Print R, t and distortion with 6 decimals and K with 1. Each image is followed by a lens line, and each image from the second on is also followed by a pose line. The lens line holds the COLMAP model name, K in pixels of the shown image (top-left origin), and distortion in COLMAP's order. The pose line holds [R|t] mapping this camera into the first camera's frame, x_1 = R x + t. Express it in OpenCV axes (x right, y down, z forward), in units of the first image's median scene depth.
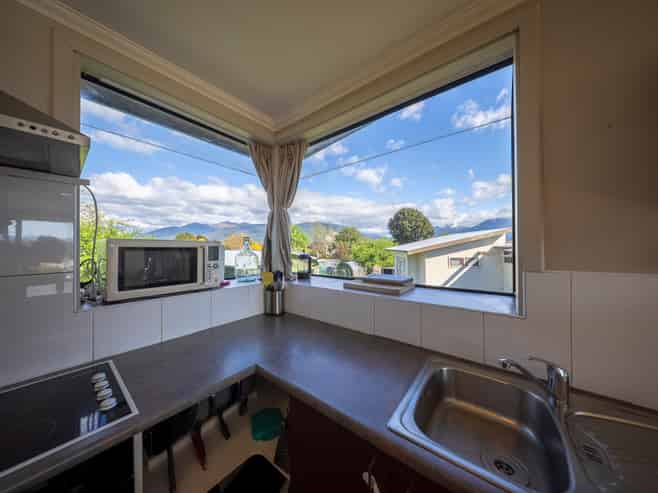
lens RADIAL K [[217.7, 0, 329.7], [0, 217.7, 245.4], [0, 0, 1]] dist [-0.005710, -0.000085]
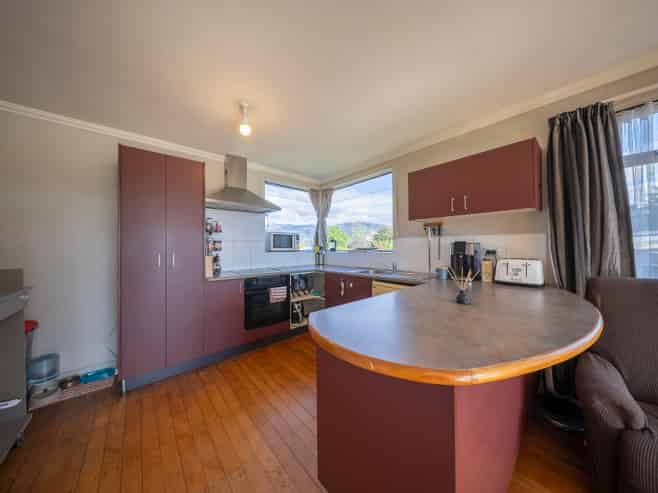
lens RADIAL K [[217.7, 0, 329.7], [0, 217.7, 245.4], [0, 0, 1]] dist [-0.005710, -0.000085]
pose [[0.981871, -0.001262, -0.189549, 0.264317], [0.001084, 0.999999, -0.001044, 0.101291], [0.189550, 0.000819, 0.981871, -1.143965]]
